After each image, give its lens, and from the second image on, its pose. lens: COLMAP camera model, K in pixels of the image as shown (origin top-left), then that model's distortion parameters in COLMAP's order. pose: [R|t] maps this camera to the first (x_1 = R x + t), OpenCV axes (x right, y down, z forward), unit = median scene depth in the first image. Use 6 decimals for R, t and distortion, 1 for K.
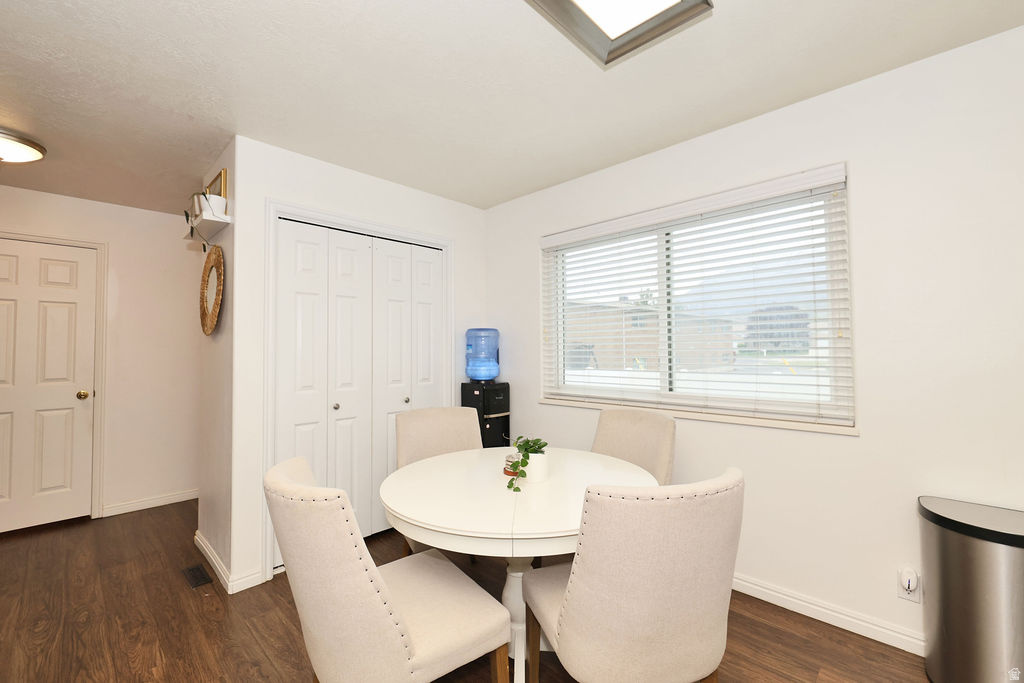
lens RADIAL K [[417.3, 0, 504.7], [0, 417.3, 338.3], [0, 0, 1]] dist [0.010630, -0.000031]
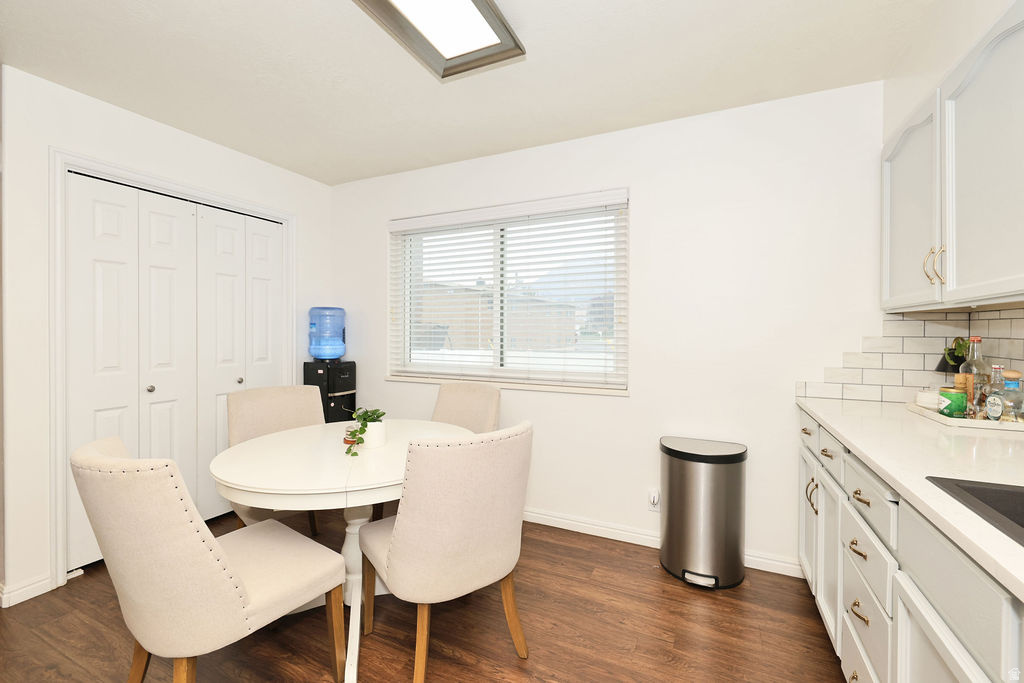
lens RADIAL K [[436.1, 0, 513.4], [0, 436.1, 334.3], [0, 0, 1]] dist [0.002019, -0.000112]
pose [[0.945577, 0.008599, 0.325284, 0.036661], [-0.020226, 0.999271, 0.032377, -0.002561], [-0.324768, -0.037194, 0.945062, -0.167074]]
